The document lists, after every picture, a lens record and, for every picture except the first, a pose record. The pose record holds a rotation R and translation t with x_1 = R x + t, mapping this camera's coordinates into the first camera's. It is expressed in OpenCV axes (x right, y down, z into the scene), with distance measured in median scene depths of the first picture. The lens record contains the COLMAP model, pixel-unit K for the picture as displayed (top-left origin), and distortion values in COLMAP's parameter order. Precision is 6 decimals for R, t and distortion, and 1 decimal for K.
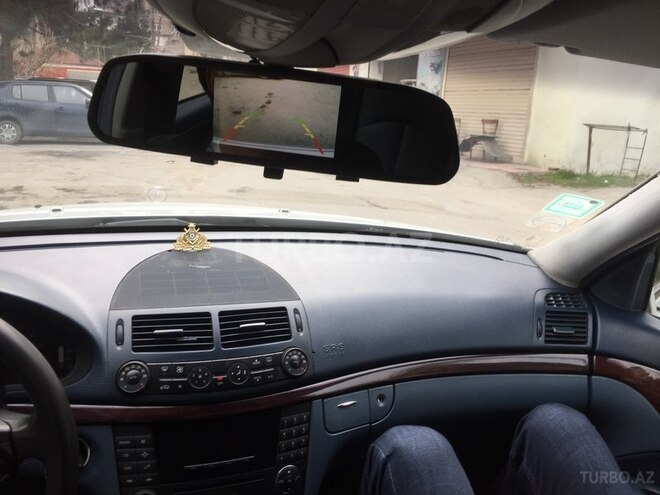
lens RADIAL K [[561.9, 0, 326.8], [0, 561.9, 243.6], [0, 0, 1]] dist [0.043993, -0.074375]
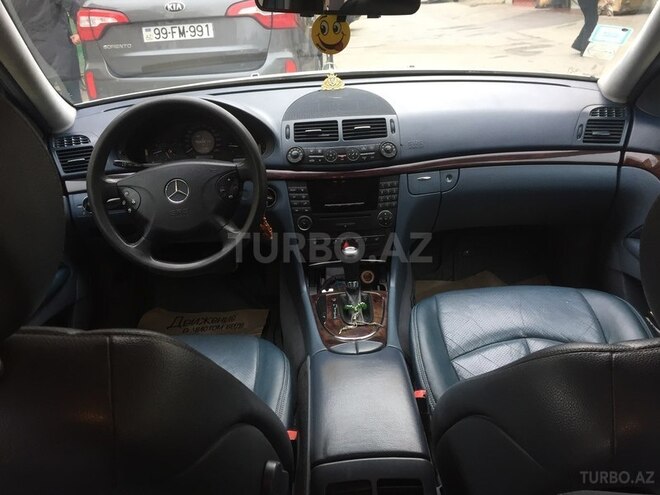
lens RADIAL K [[561.9, 0, 332.8], [0, 561.9, 248.9], [0, 0, 1]] dist [0.043993, -0.074375]
pose [[0.946909, 0.019475, -0.320912, 0.326365], [0.047008, 0.979050, 0.198119, 0.162193], [0.318048, -0.202686, 0.926155, -0.637834]]
